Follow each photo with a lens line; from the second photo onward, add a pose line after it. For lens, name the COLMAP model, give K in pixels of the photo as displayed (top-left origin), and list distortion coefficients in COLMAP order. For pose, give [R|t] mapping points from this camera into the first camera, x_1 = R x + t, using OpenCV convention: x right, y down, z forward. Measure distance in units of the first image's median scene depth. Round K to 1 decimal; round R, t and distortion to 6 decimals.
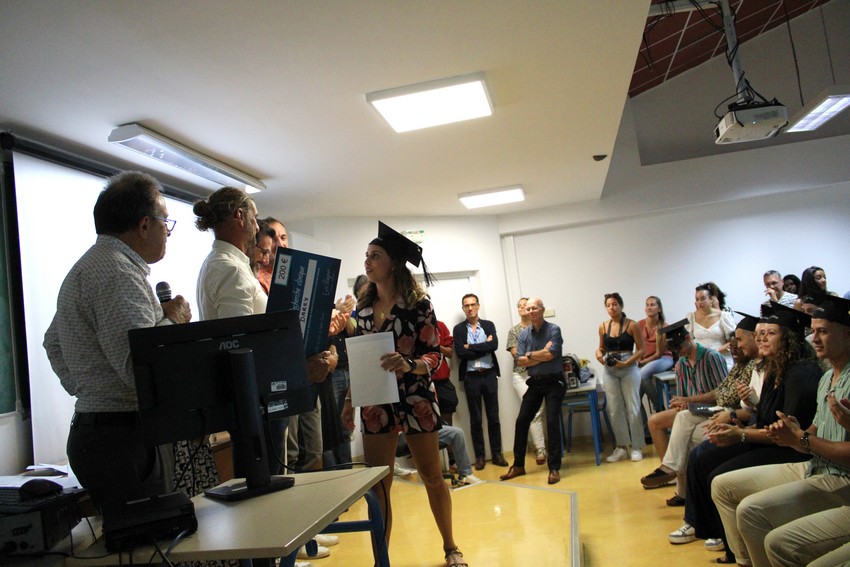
lens RADIAL K [[713.0, 0, 426.1], [0, 713.0, 278.9], [0, 0, 1]] dist [-0.152168, 0.131355]
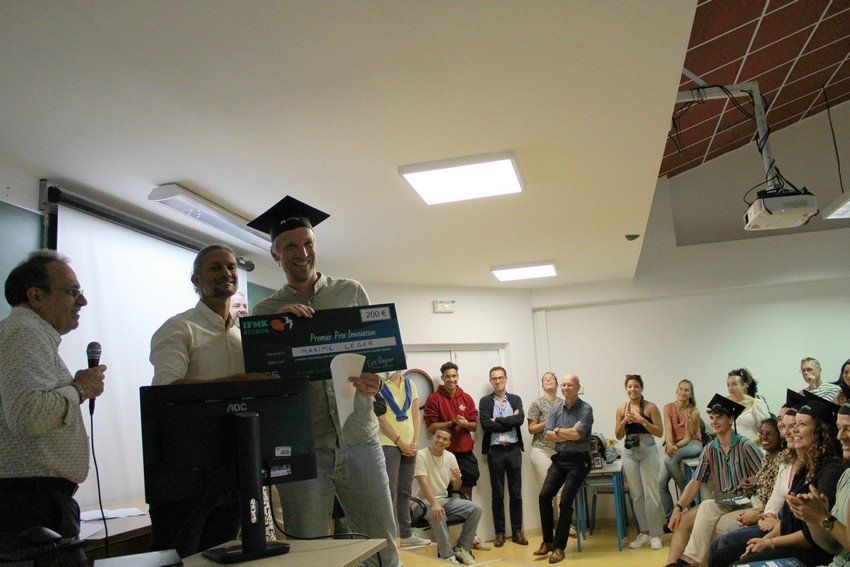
lens RADIAL K [[713.0, 0, 422.9], [0, 713.0, 279.9], [0, 0, 1]] dist [-0.152168, 0.131355]
pose [[0.996813, 0.051684, -0.060768, 0.011971], [-0.057087, 0.994229, -0.090827, -0.003717], [0.055723, 0.094007, 0.994011, -0.004358]]
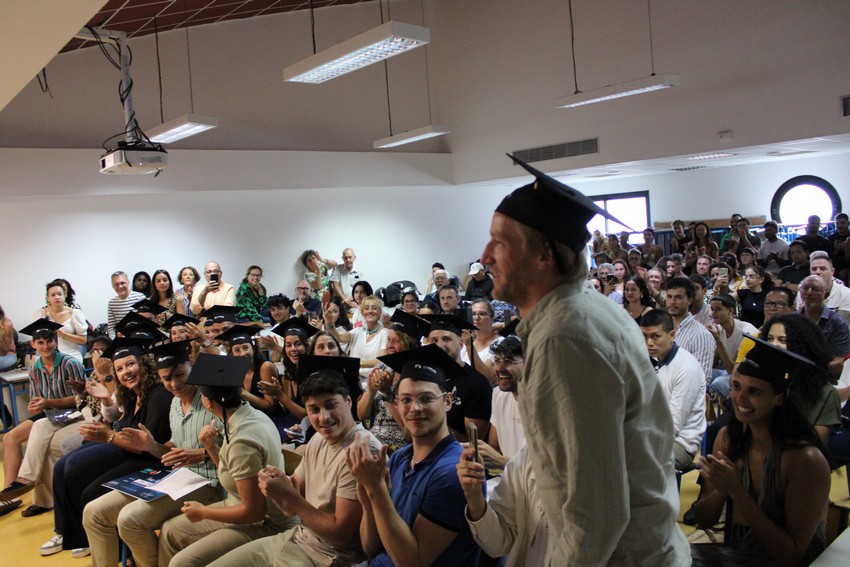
lens RADIAL K [[713.0, 0, 425.0], [0, 713.0, 279.8], [0, 0, 1]] dist [-0.152168, 0.131355]
pose [[0.613986, 0.027666, 0.788832, -0.056146], [-0.068135, 0.997513, 0.018048, -0.048859], [-0.786371, -0.064828, 0.614344, -0.019045]]
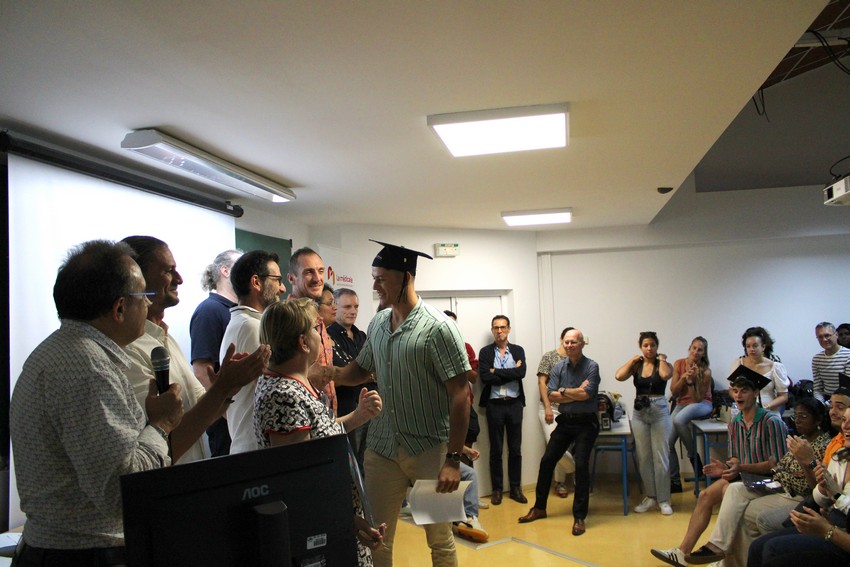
lens RADIAL K [[713.0, 0, 423.7], [0, 713.0, 281.4], [0, 0, 1]] dist [-0.152168, 0.131355]
pose [[0.996454, 0.082498, -0.016548, -0.031582], [-0.082002, 0.996218, 0.028735, -0.047505], [0.018856, -0.027276, 0.999450, 0.078484]]
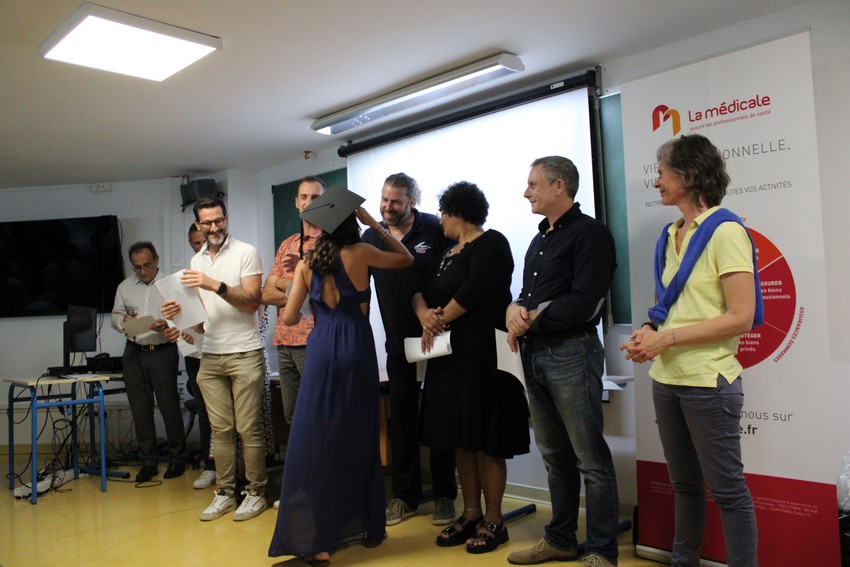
lens RADIAL K [[713.0, 0, 431.5], [0, 713.0, 283.1], [0, 0, 1]] dist [-0.152168, 0.131355]
pose [[-0.544761, 0.095352, -0.833153, 0.341944], [0.159834, 0.987108, 0.008464, 0.061491], [0.823218, -0.128555, -0.552978, 1.001748]]
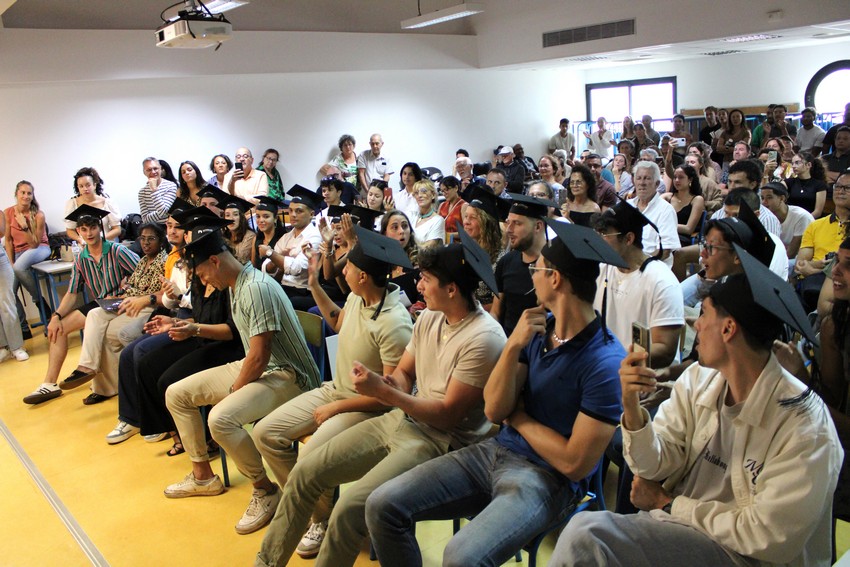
lens RADIAL K [[713.0, 0, 426.9], [0, 713.0, 288.2], [0, 0, 1]] dist [-0.152168, 0.131355]
pose [[0.603899, -0.103292, 0.790339, -0.088710], [-0.064673, 0.981948, 0.177750, -0.032755], [-0.794433, -0.158457, 0.586318, 0.042246]]
